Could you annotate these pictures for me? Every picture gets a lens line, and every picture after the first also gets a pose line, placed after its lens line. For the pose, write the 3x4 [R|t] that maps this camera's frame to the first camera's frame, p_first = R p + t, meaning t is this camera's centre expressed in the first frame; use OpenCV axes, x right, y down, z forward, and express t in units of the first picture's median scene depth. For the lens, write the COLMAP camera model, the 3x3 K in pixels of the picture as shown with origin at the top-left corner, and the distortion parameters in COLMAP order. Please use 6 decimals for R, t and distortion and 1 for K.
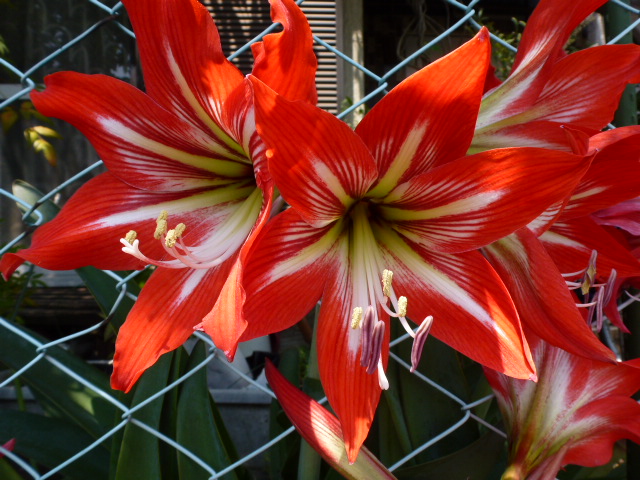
lens RADIAL K [[474.3, 0, 308.2], [0, 474.3, 240.6], [0, 0, 1]] dist [-0.021486, 0.003880]
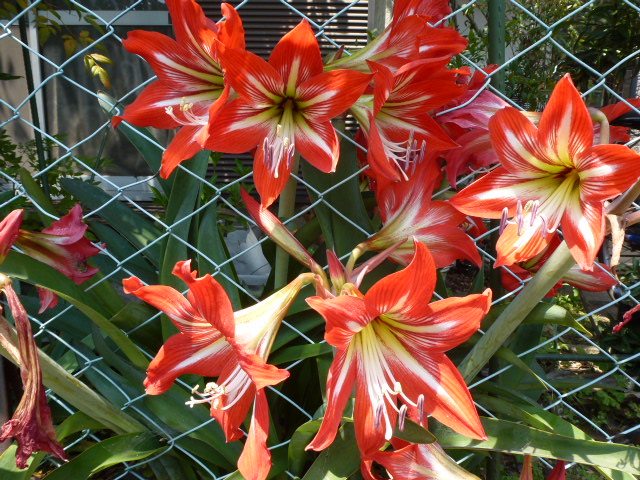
lens RADIAL K [[474.3, 0, 308.2], [0, 474.3, 240.6], [0, 0, 1]] dist [-0.021486, 0.003880]
pose [[0.995748, 0.043440, -0.081238, 0.443137], [-0.031901, 0.989877, 0.138294, 0.252812], [0.086423, -0.135115, 0.987054, -1.123689]]
